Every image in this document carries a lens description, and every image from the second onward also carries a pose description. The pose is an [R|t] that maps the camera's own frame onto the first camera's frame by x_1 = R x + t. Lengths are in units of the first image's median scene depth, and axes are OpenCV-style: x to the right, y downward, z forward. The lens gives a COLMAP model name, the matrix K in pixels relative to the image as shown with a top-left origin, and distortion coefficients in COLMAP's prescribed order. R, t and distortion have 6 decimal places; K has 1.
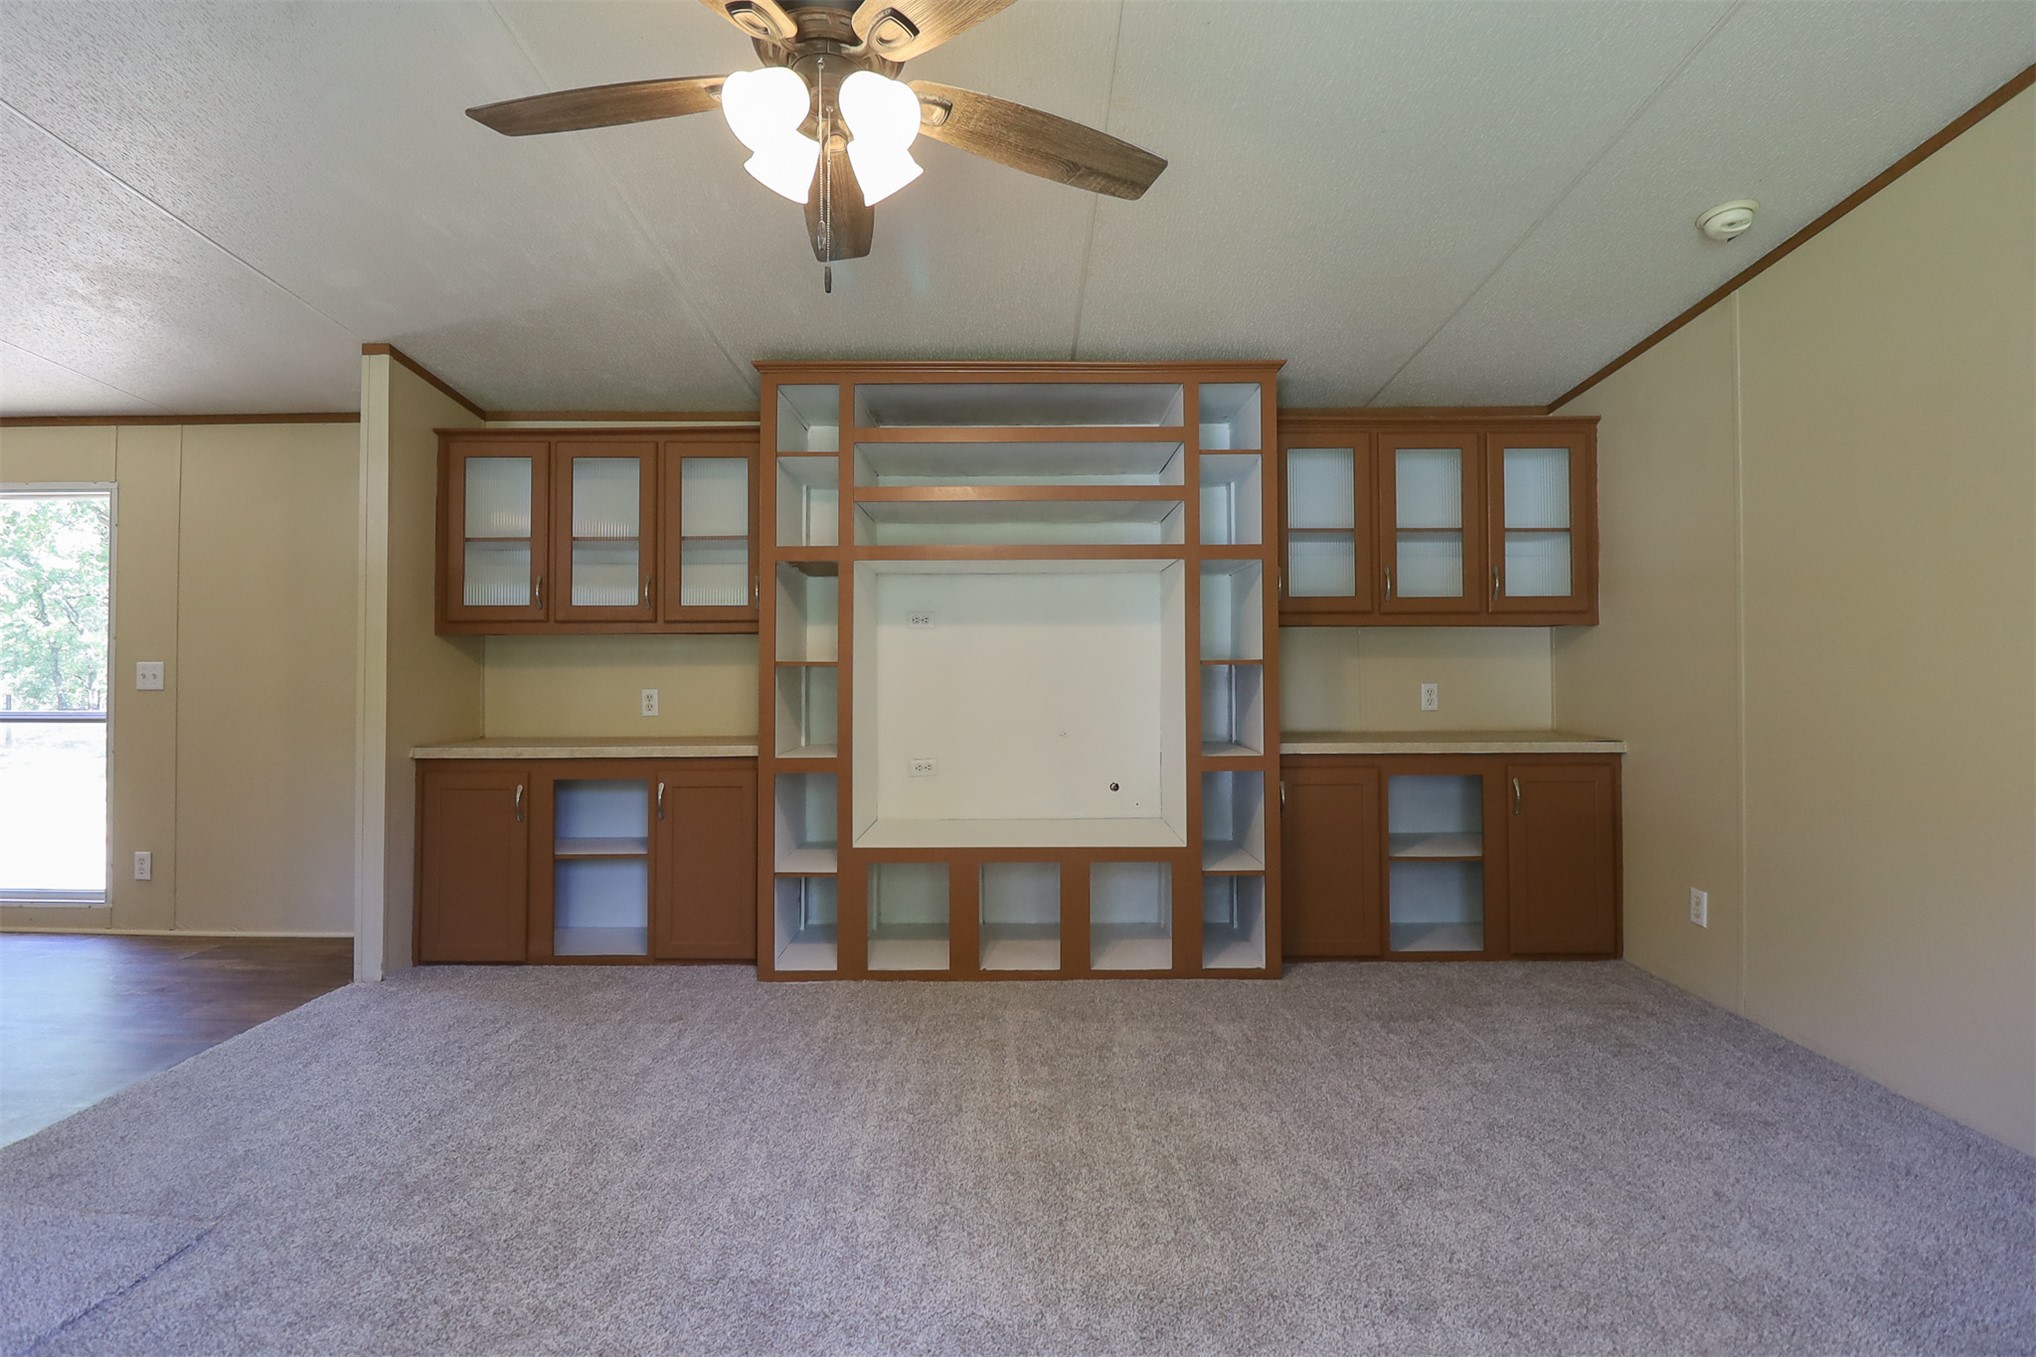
lens RADIAL K [[906.2, 0, 1022.8], [0, 906.2, 646.9], [0, 0, 1]] dist [-0.013589, -0.000468]
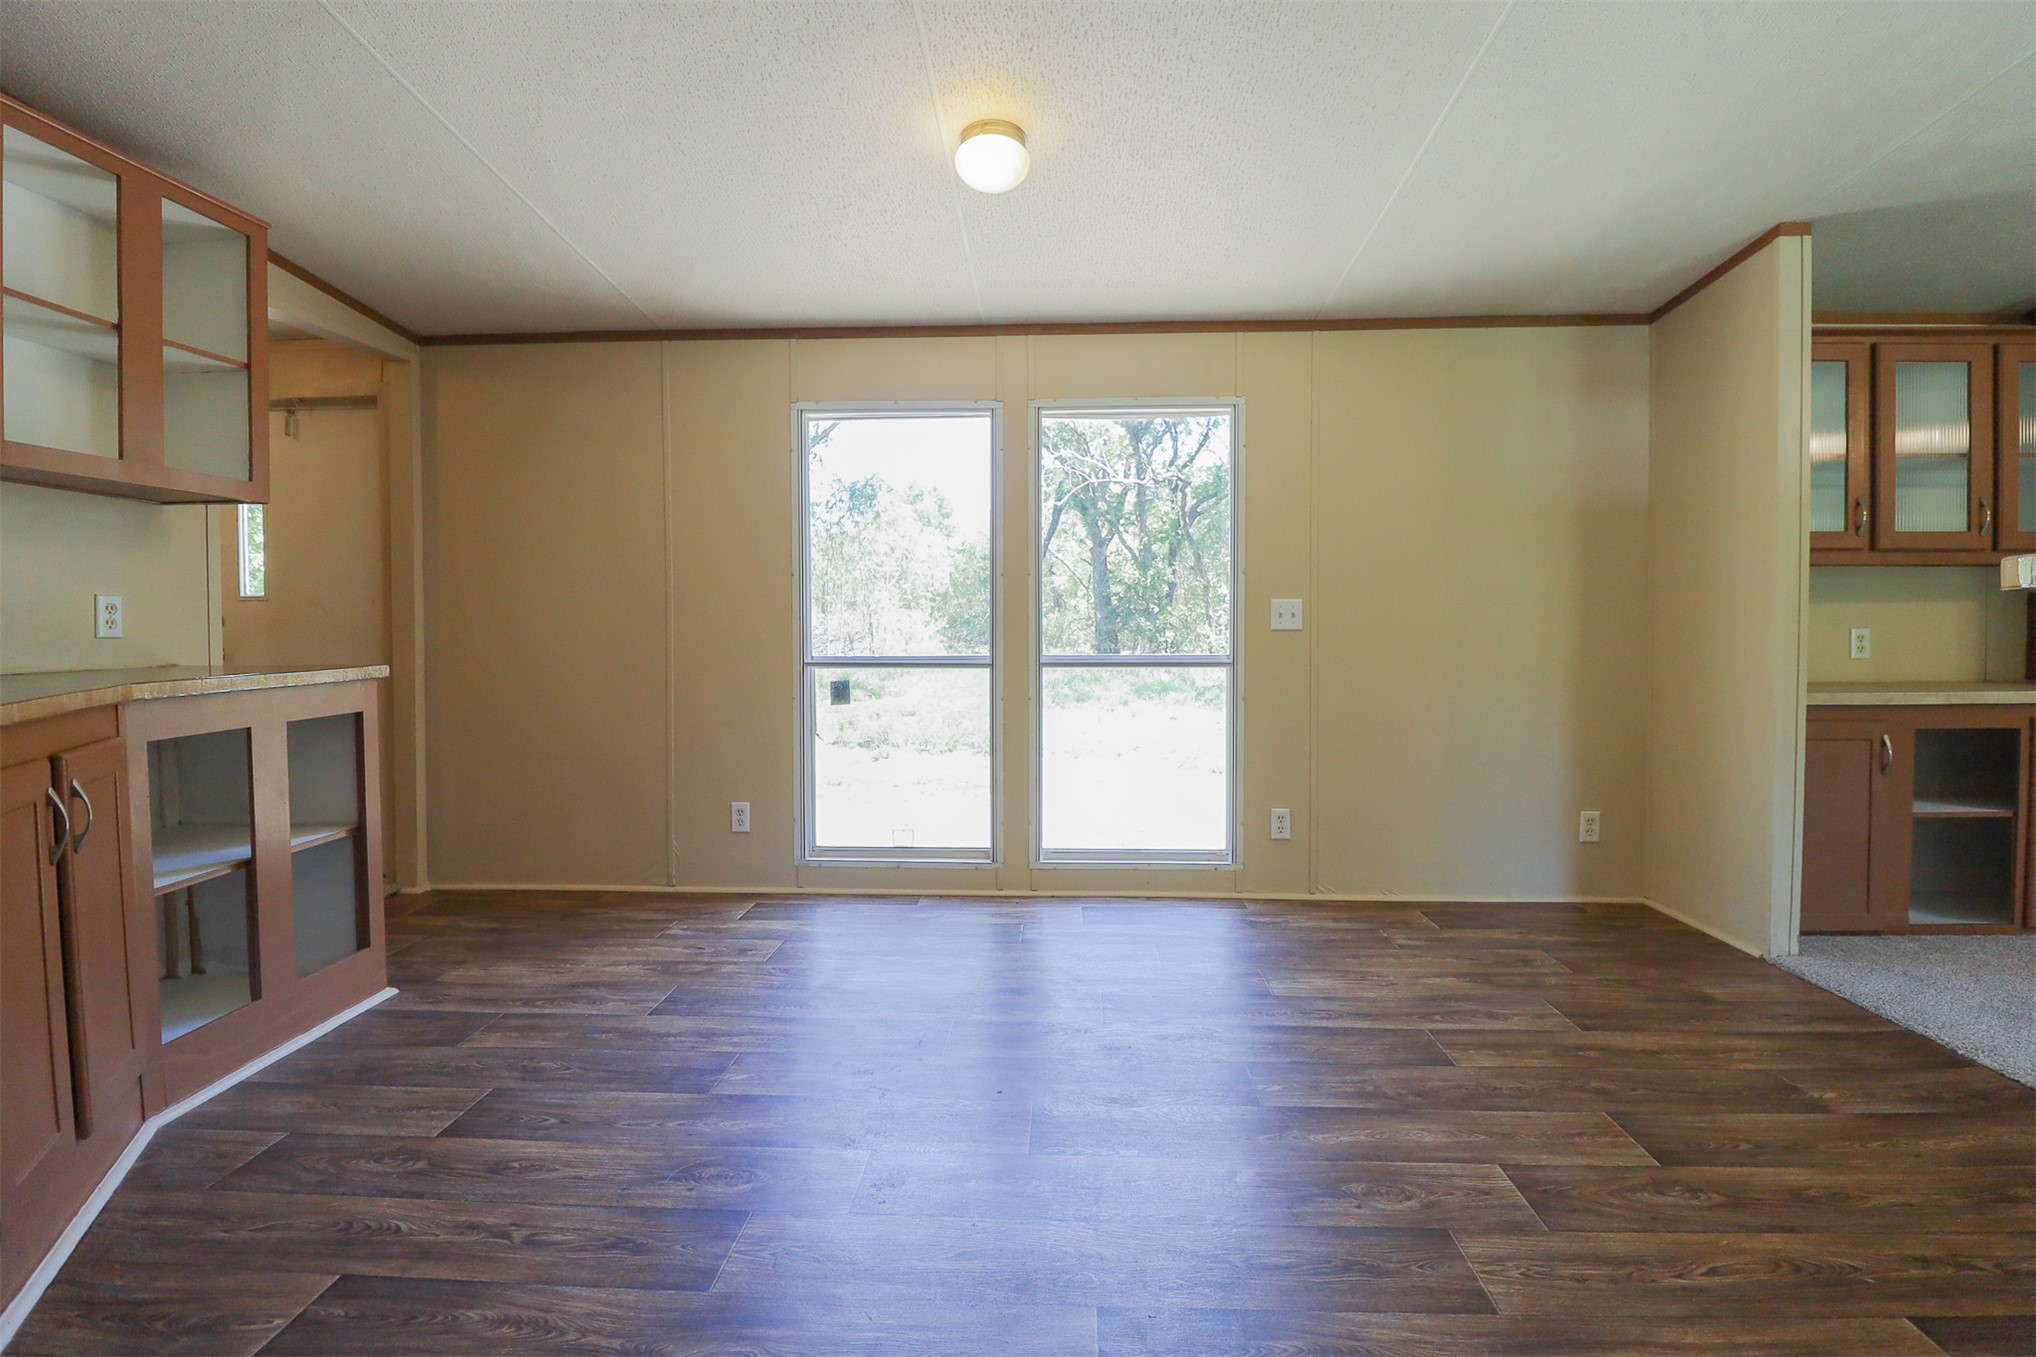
lens RADIAL K [[944.4, 0, 996.8], [0, 944.4, 637.4], [0, 0, 1]] dist [-0.002129, -0.010986]
pose [[0.998002, -0.001379, -0.063173, -1.201855], [0.004244, 0.998967, 0.045237, 0.010953], [0.063046, -0.045415, 0.996977, 0.033088]]
